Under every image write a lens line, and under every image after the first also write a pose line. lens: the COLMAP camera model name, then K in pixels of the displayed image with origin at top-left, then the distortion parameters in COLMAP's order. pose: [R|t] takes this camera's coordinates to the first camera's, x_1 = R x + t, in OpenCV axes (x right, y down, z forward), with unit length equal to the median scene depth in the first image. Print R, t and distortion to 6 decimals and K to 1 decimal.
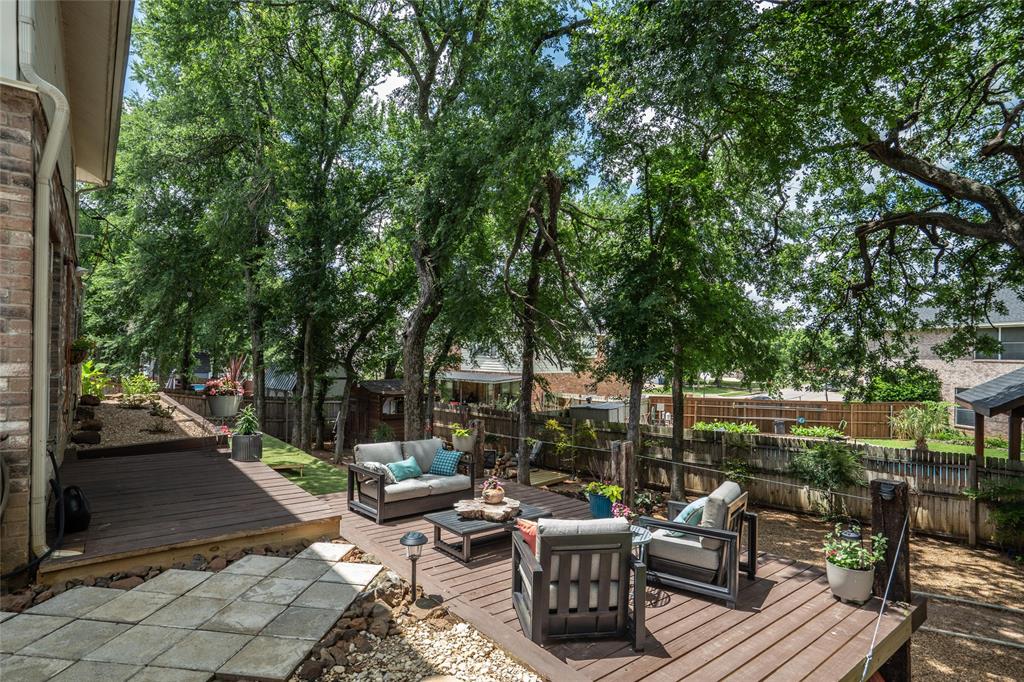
lens RADIAL K [[522.4, 0, 519.5], [0, 522.4, 355.7], [0, 0, 1]] dist [-0.020495, 0.001257]
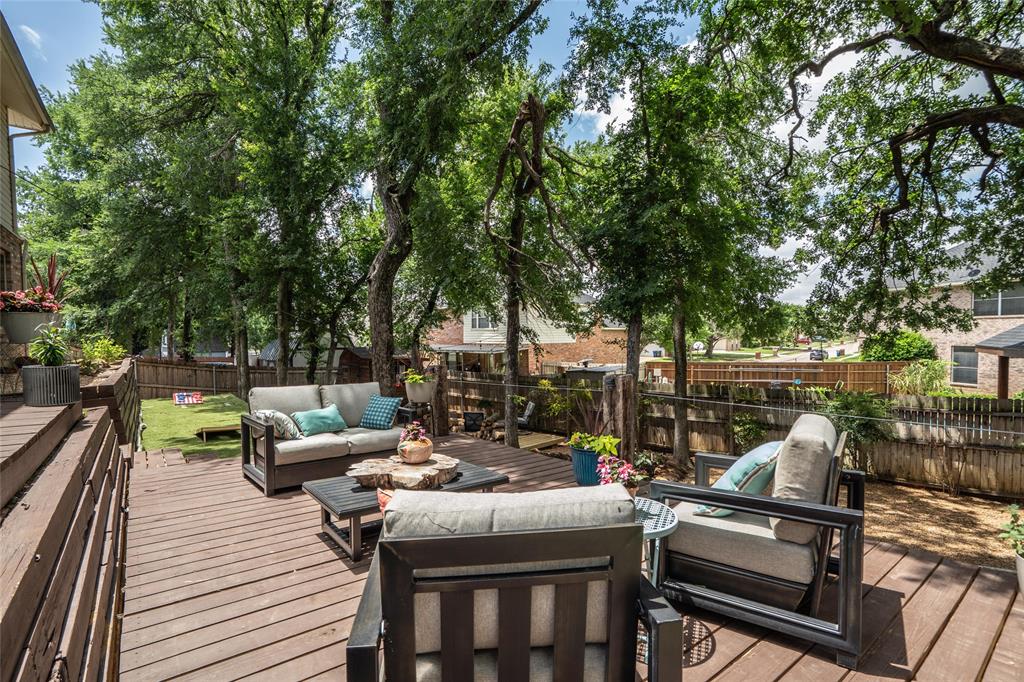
lens RADIAL K [[486.6, 0, 510.6], [0, 486.6, 350.9], [0, 0, 1]] dist [-0.028152, 0.005172]
pose [[0.999373, -0.024605, -0.025475, 0.054175], [0.025541, 0.998985, 0.037105, 0.080438], [0.024536, -0.037732, 0.998987, 0.262966]]
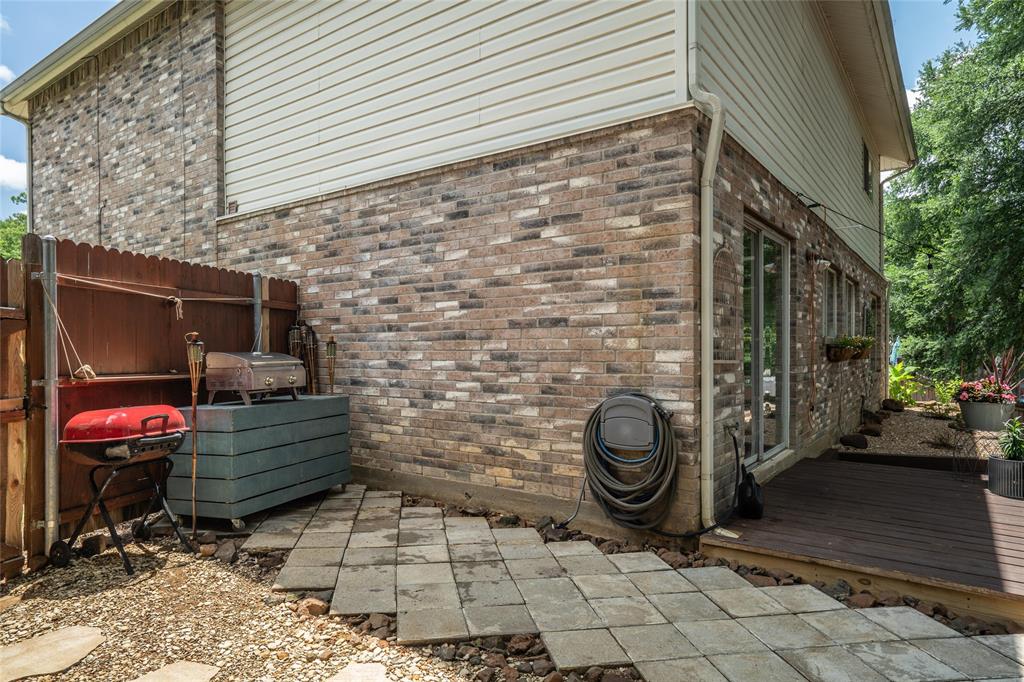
lens RADIAL K [[613.1, 0, 509.8], [0, 613.1, 358.6], [0, 0, 1]] dist [0.002979, 0.003474]
pose [[0.258860, -0.007120, -0.965889, 0.068926], [0.003150, 0.999974, -0.006527, 0.011911], [0.965910, -0.001353, 0.258876, 0.081376]]
